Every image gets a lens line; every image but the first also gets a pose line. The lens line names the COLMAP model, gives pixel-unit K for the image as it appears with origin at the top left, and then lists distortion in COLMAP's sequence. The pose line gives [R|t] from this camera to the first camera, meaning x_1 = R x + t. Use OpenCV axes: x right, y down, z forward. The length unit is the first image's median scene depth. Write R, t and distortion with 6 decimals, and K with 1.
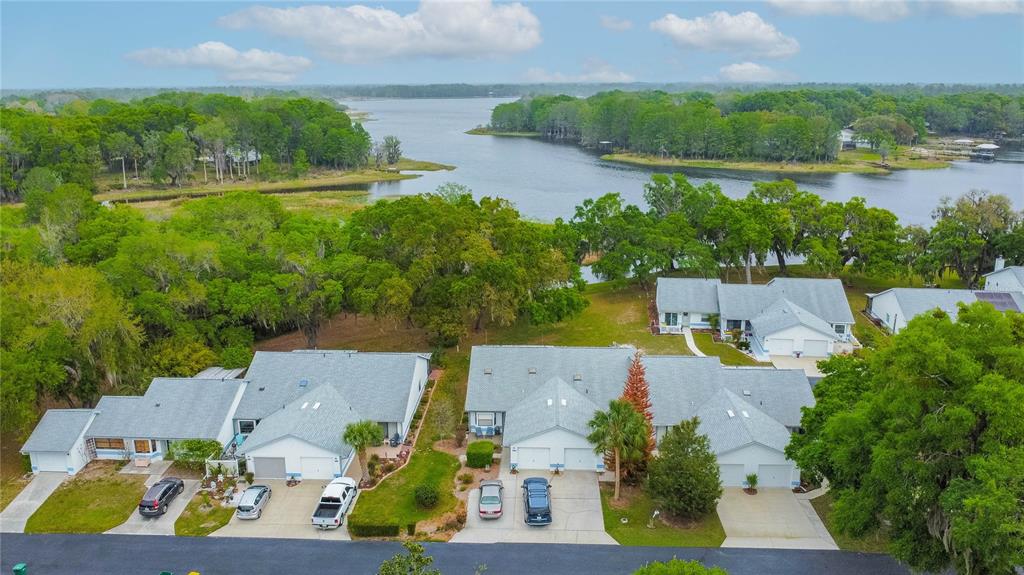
lens RADIAL K [[788.4, 0, 512.0], [0, 788.4, 287.5], [0, 0, 1]] dist [-0.030192, -0.004671]
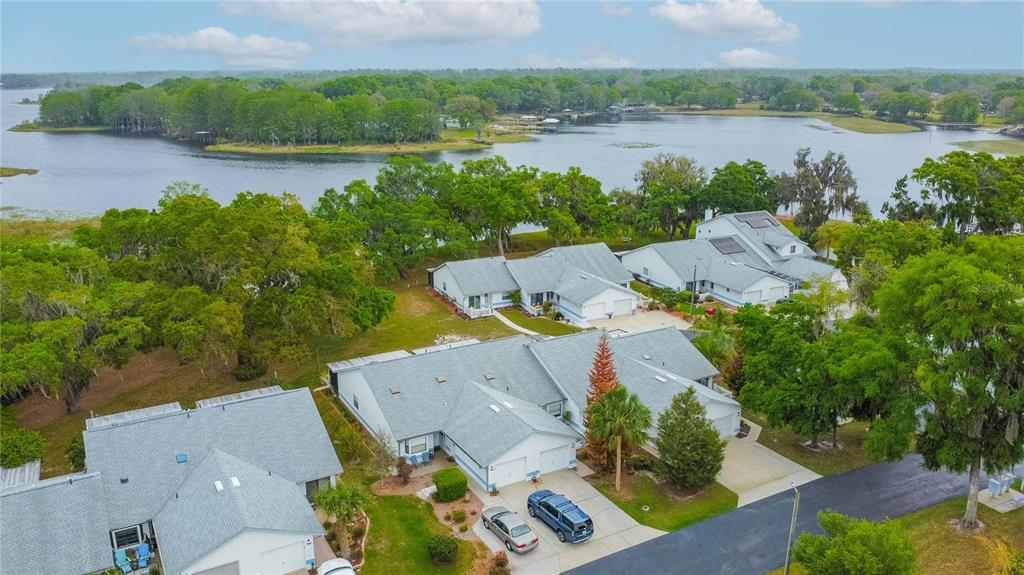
lens RADIAL K [[774.7, 0, 512.0], [0, 774.7, 287.5], [0, 0, 1]] dist [-0.035982, -0.002826]
pose [[0.844978, -0.143259, 0.515256, -0.291197], [0.132991, 0.989476, 0.057014, -0.030984], [-0.518001, 0.020349, 0.855138, 0.176704]]
